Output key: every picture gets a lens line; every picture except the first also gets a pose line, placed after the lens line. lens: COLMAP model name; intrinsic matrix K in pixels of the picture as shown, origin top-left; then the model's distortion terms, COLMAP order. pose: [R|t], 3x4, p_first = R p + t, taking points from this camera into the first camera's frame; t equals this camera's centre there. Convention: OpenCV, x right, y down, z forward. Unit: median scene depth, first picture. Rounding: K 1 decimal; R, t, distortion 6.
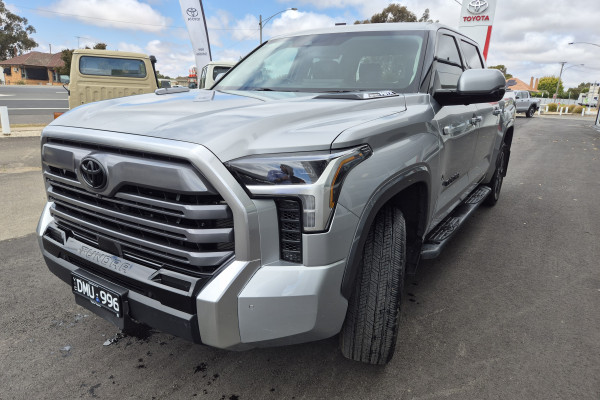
lens RADIAL K [[433.3, 0, 300.1], [0, 433.3, 207.4], [0, 0, 1]] dist [0.059134, -0.072635]
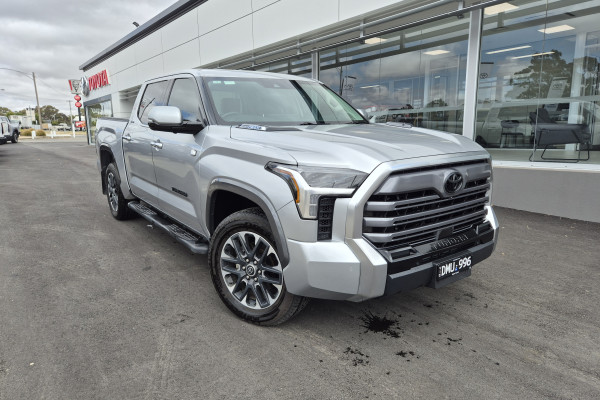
lens RADIAL K [[433.3, 0, 300.1], [0, 433.3, 207.4], [0, 0, 1]] dist [0.059134, -0.072635]
pose [[0.279639, -0.217475, 0.935151, -1.594189], [0.261731, 0.954386, 0.143683, -0.274984], [-0.923742, 0.204579, 0.323803, 0.804333]]
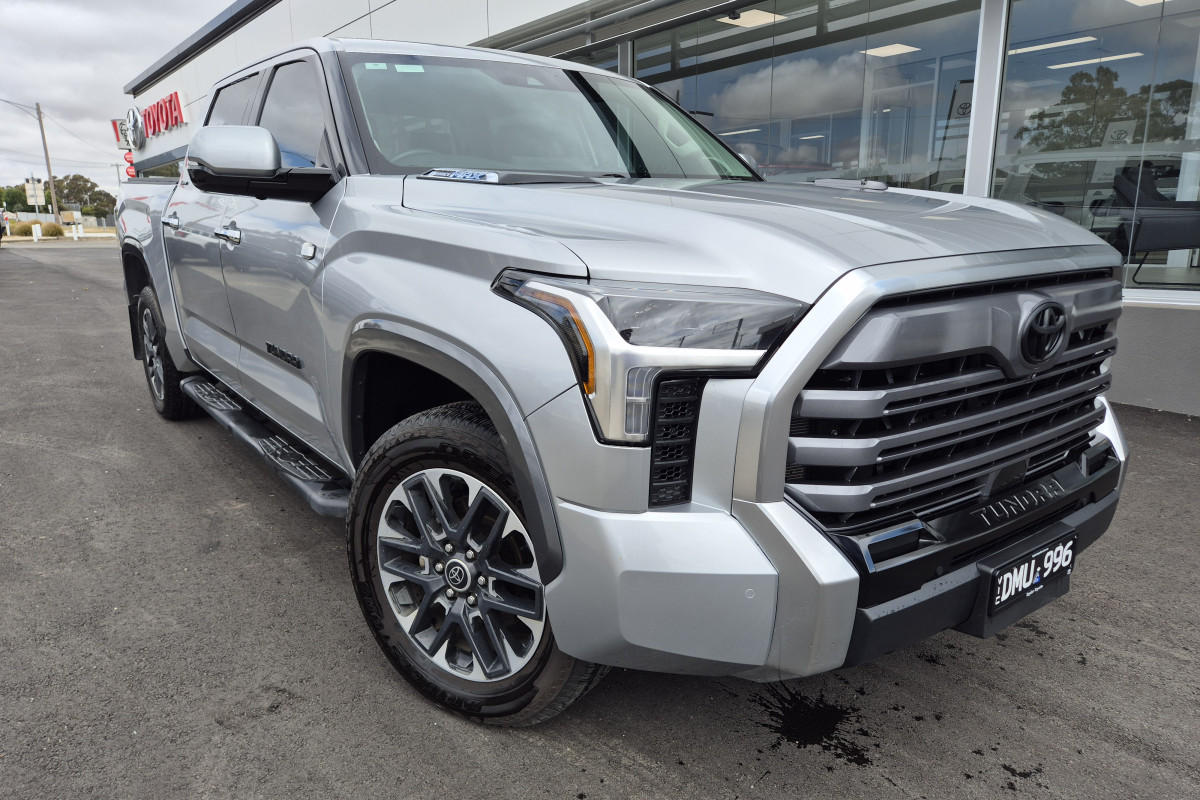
lens RADIAL K [[845.8, 0, 599.8], [0, 845.8, 421.5], [0, 0, 1]] dist [0.064634, -0.055010]
pose [[0.269285, -0.256683, 0.928224, -1.237900], [0.256651, 0.948098, 0.187722, -0.238460], [-0.928233, 0.187679, 0.321186, 0.928578]]
